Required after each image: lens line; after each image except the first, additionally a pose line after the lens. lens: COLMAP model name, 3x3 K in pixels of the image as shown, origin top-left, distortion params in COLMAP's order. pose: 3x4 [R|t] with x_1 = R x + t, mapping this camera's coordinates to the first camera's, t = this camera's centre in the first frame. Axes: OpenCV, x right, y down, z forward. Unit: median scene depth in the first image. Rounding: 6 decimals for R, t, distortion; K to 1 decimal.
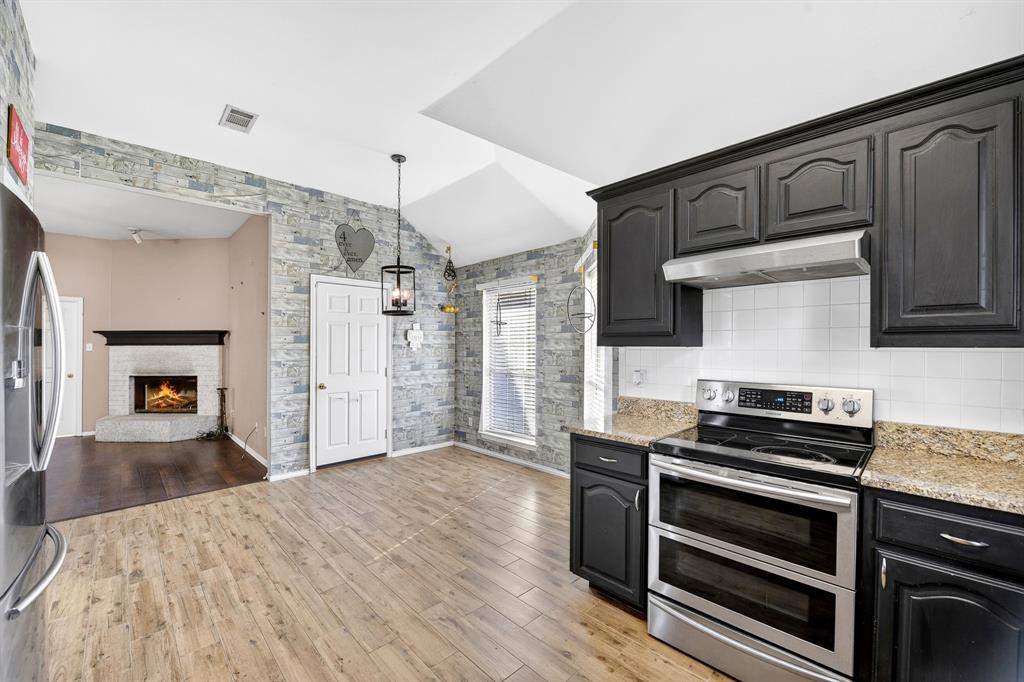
lens RADIAL K [[410.0, 0, 536.8], [0, 410.0, 345.1], [0, 0, 1]] dist [-0.032542, 0.000013]
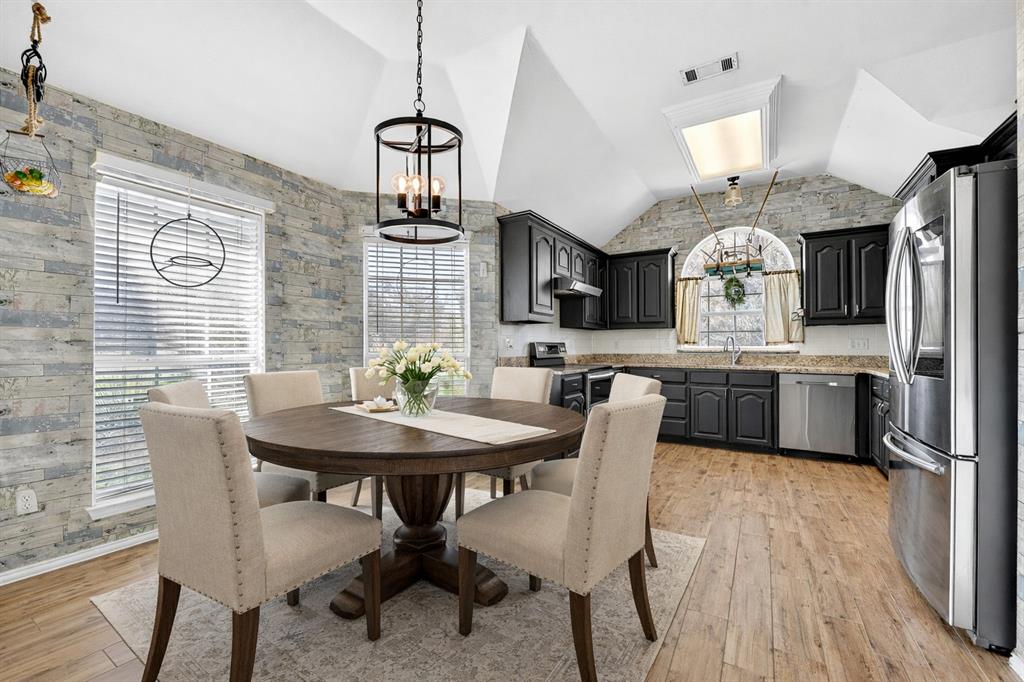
lens RADIAL K [[417.6, 0, 512.0], [0, 417.6, 341.0], [0, 0, 1]] dist [-0.001067, -0.000103]
pose [[-0.218520, 0.007837, 0.975801, -1.441942], [-0.004142, 0.999951, -0.008959, 0.101137], [-0.975824, -0.005999, -0.218477, 1.563735]]
